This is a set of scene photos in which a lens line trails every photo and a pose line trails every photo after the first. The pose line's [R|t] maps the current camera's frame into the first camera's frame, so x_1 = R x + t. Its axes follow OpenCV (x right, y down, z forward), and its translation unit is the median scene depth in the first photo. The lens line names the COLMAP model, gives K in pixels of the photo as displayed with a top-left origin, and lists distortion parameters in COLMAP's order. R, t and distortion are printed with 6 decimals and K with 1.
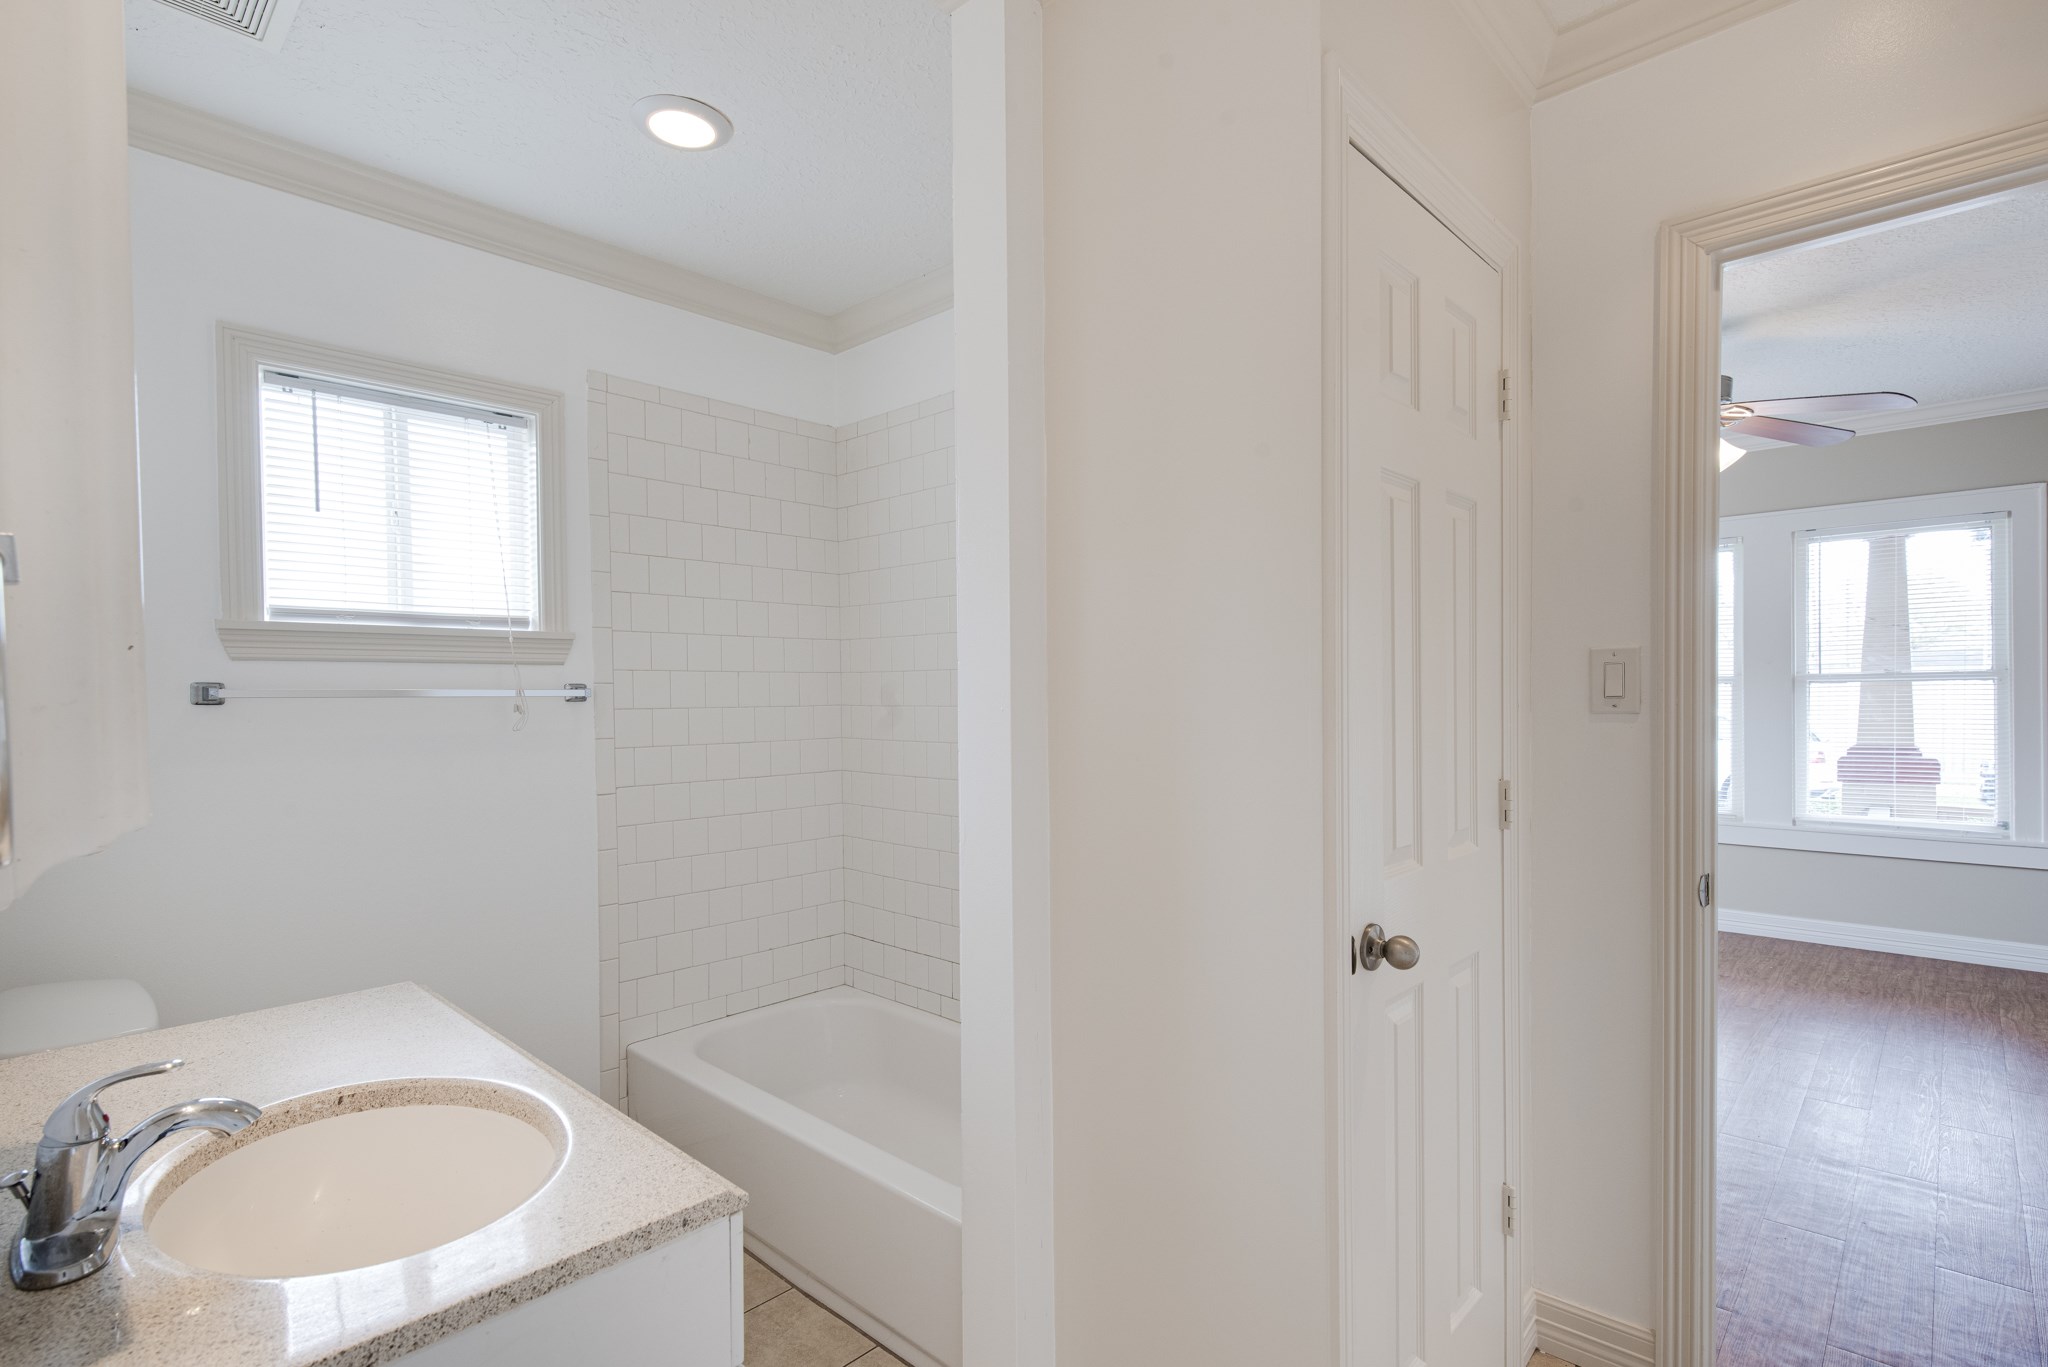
lens RADIAL K [[998.3, 0, 1024.0], [0, 998.3, 683.5], [0, 0, 1]] dist [0.000694, 0.000049]
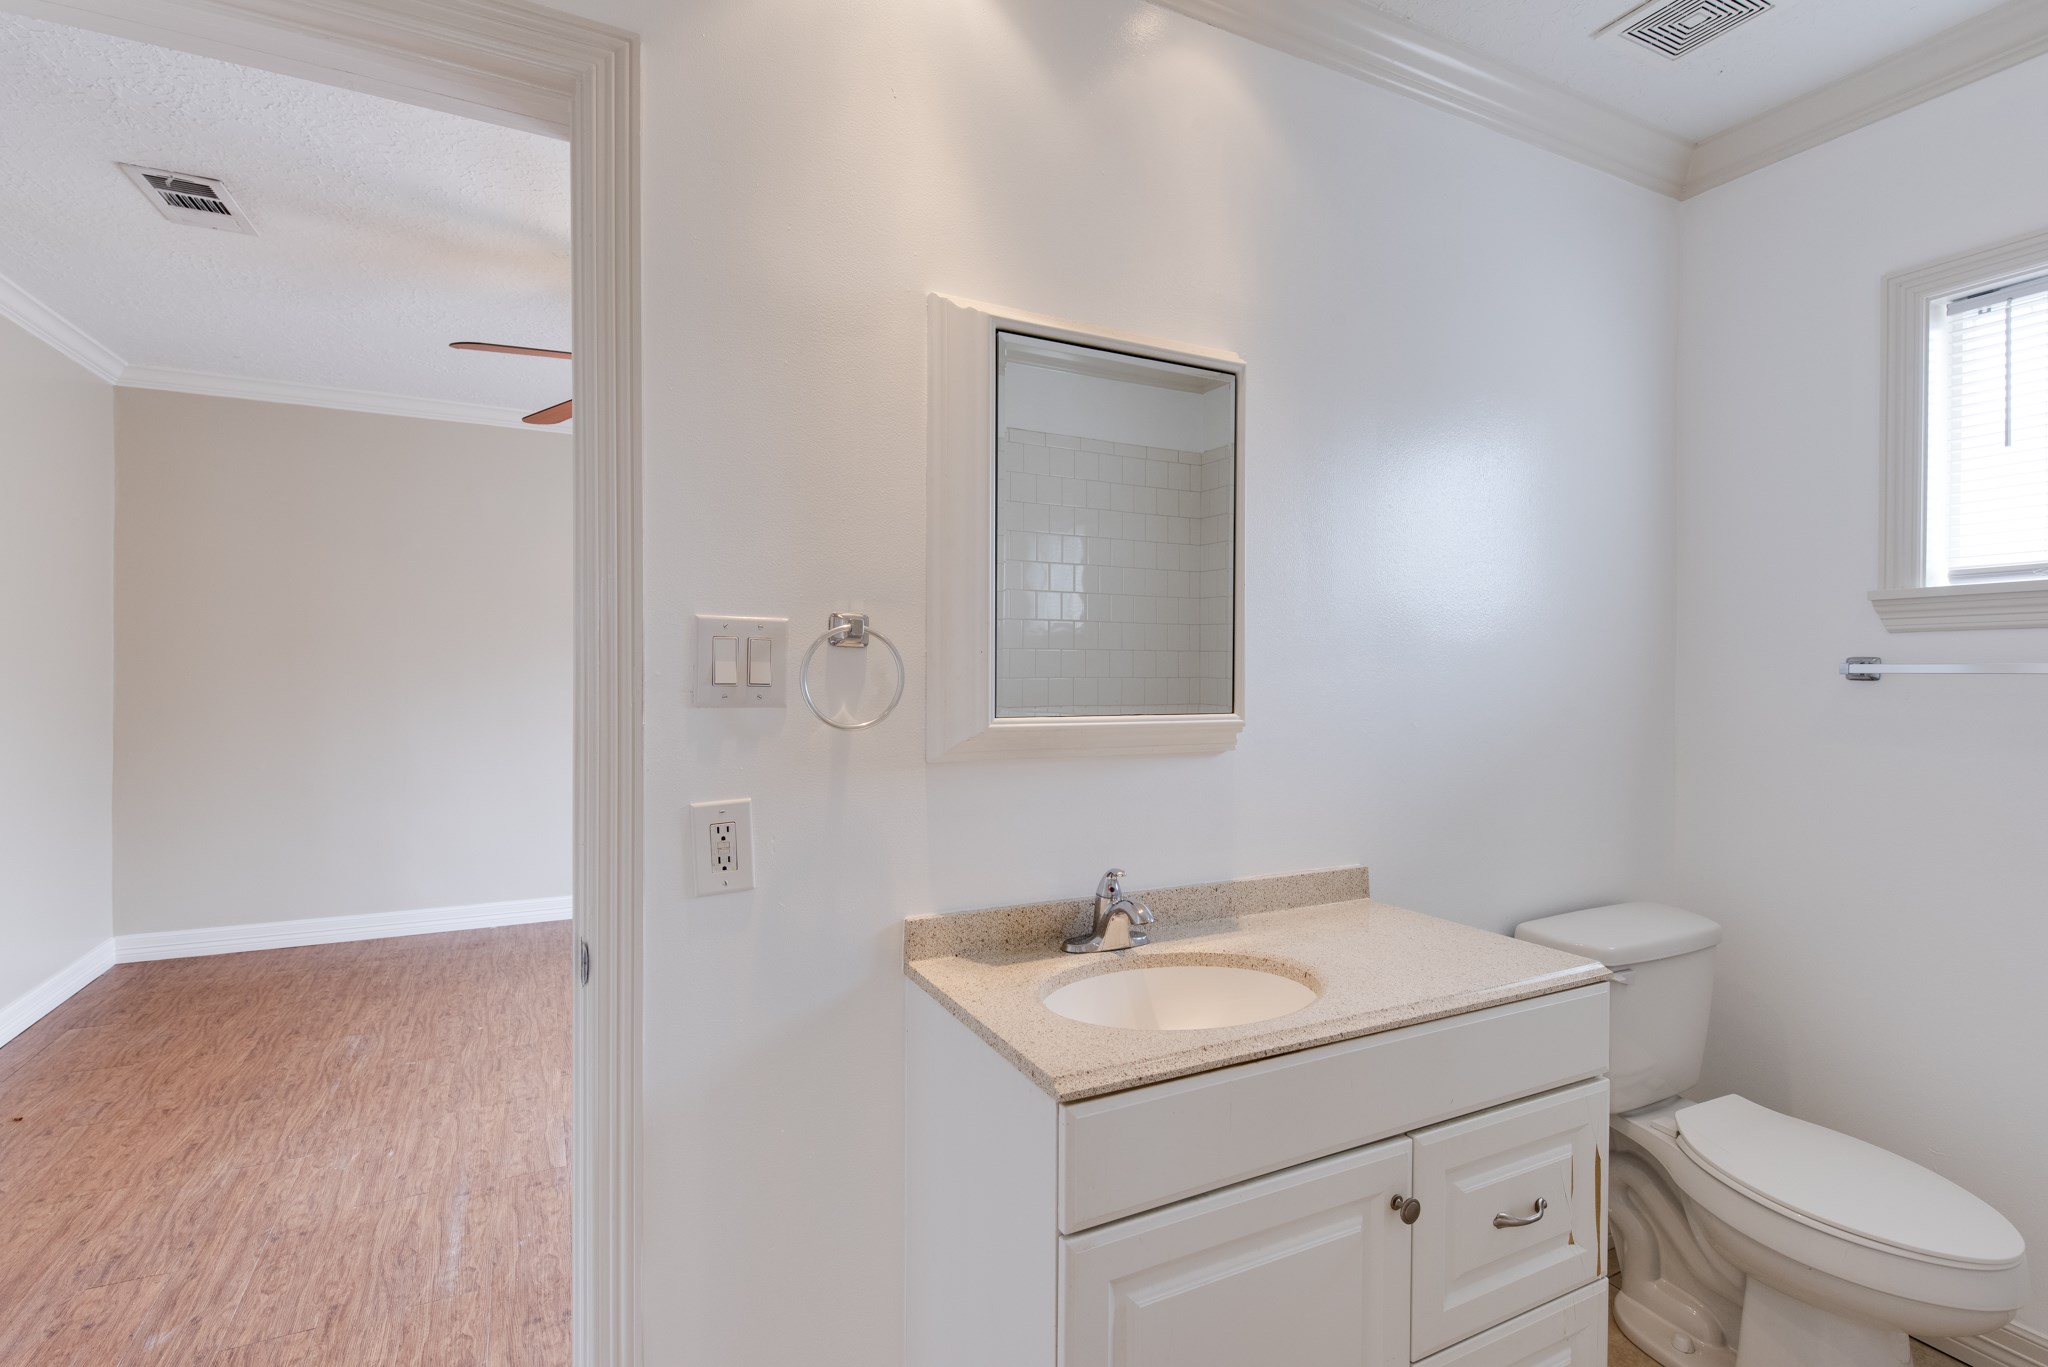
lens RADIAL K [[938.5, 0, 1021.0], [0, 938.5, 678.2], [0, 0, 1]] dist [-0.001040, -0.000770]
pose [[-0.325996, 0.011838, -0.945297, 0.303242], [0.008865, 0.999916, 0.009465, 0.003587], [0.945330, -0.005294, -0.326074, 0.517760]]
